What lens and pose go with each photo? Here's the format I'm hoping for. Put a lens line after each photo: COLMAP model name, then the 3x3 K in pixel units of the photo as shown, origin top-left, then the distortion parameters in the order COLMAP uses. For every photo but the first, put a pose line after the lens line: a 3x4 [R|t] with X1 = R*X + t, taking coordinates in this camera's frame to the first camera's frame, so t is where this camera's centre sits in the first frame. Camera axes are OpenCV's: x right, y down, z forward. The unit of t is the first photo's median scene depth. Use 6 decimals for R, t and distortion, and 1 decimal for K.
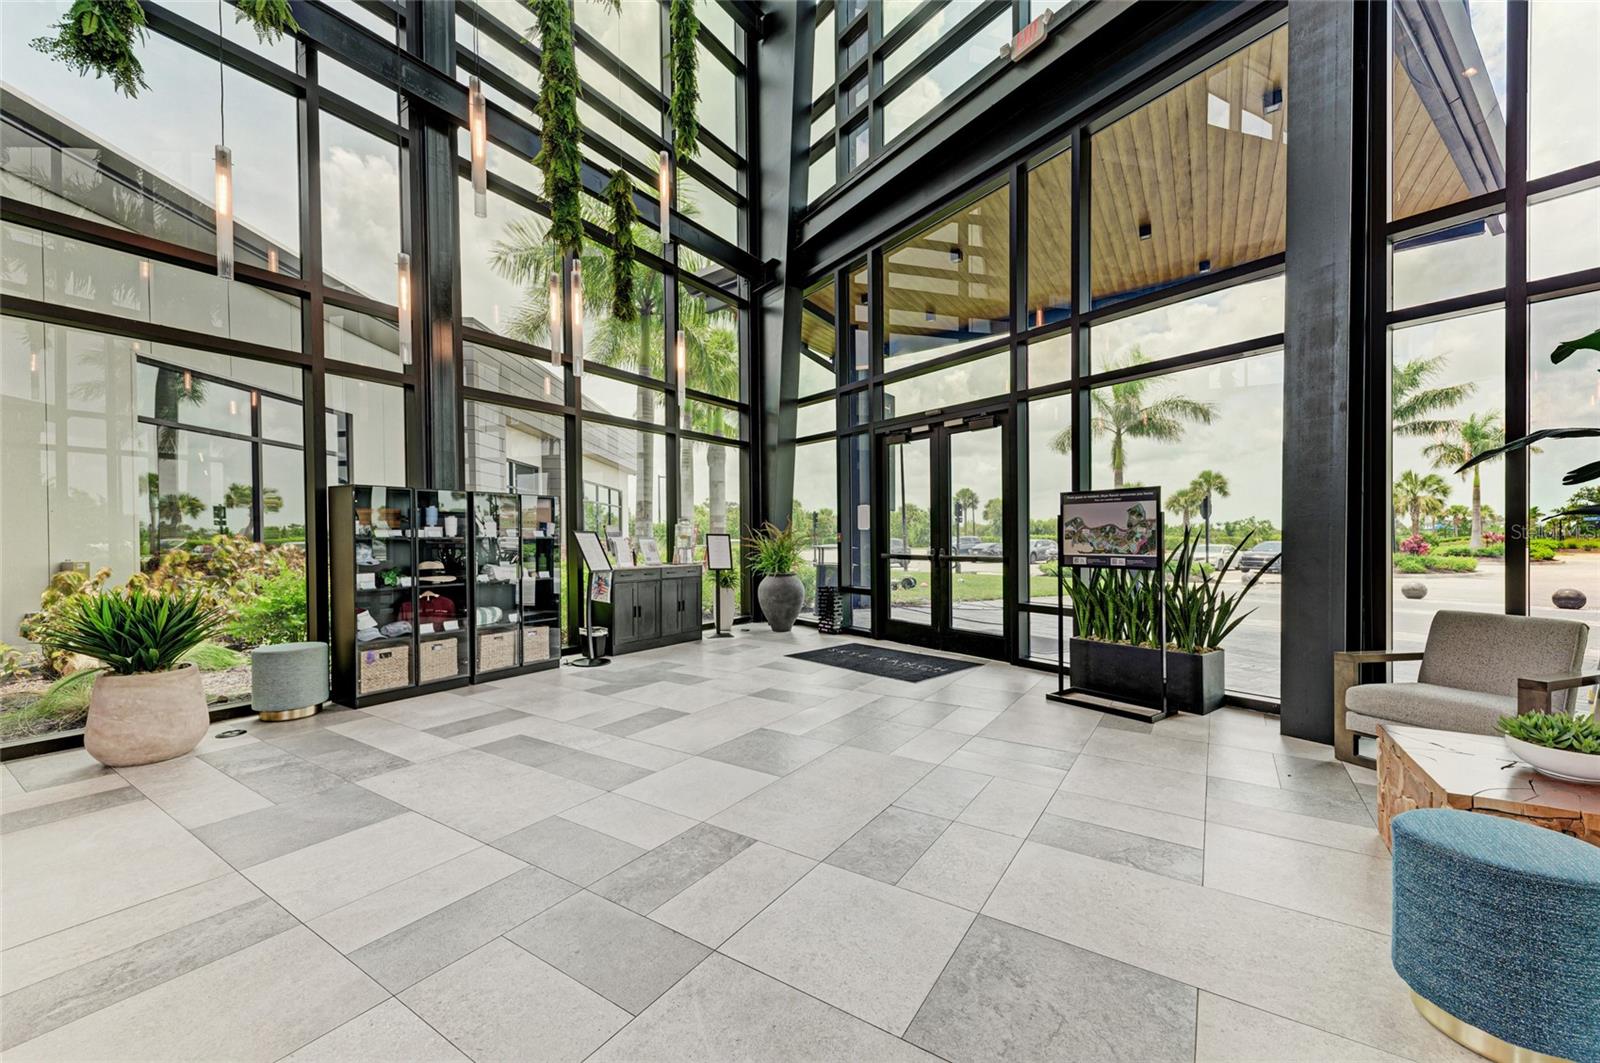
lens RADIAL K [[630.1, 0, 805.3], [0, 630.1, 539.5], [0, 0, 1]] dist [0.029933, -0.006327]
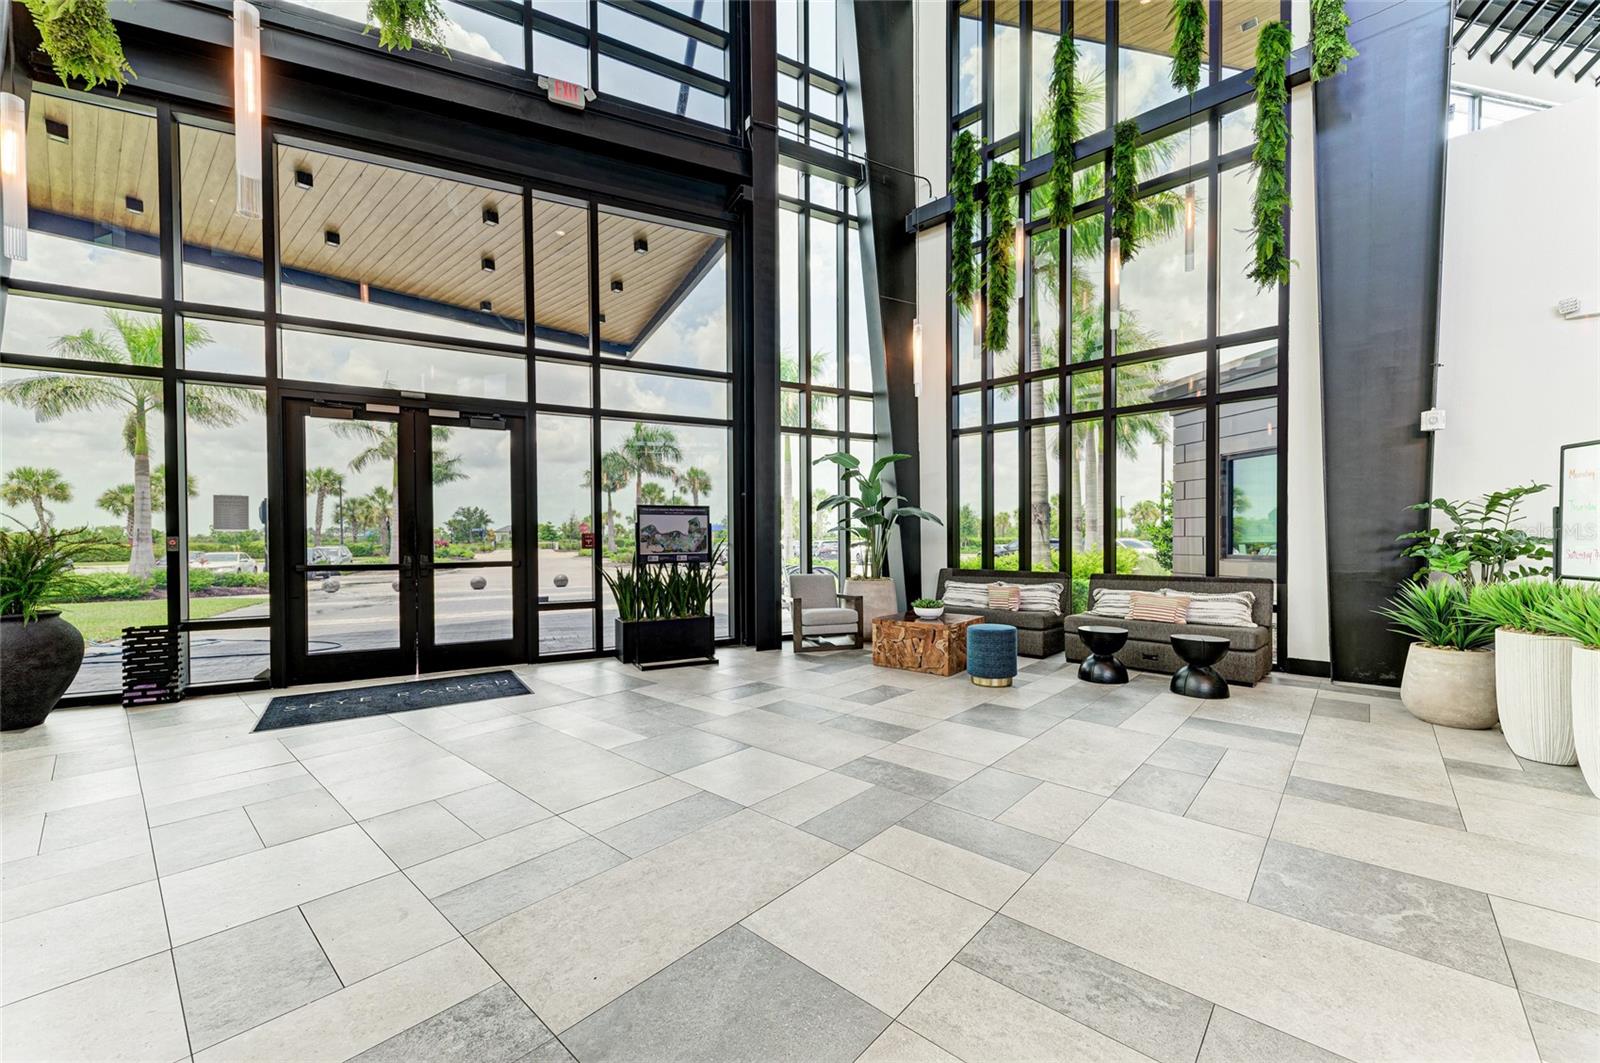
lens RADIAL K [[630.1, 0, 805.3], [0, 630.1, 539.5], [0, 0, 1]] dist [0.029933, -0.006327]
pose [[0.145221, 0.001771, 0.989398, -0.853702], [0.009744, 0.999947, -0.003220, 0.002026], [-0.989351, 0.010108, 0.145196, 0.537697]]
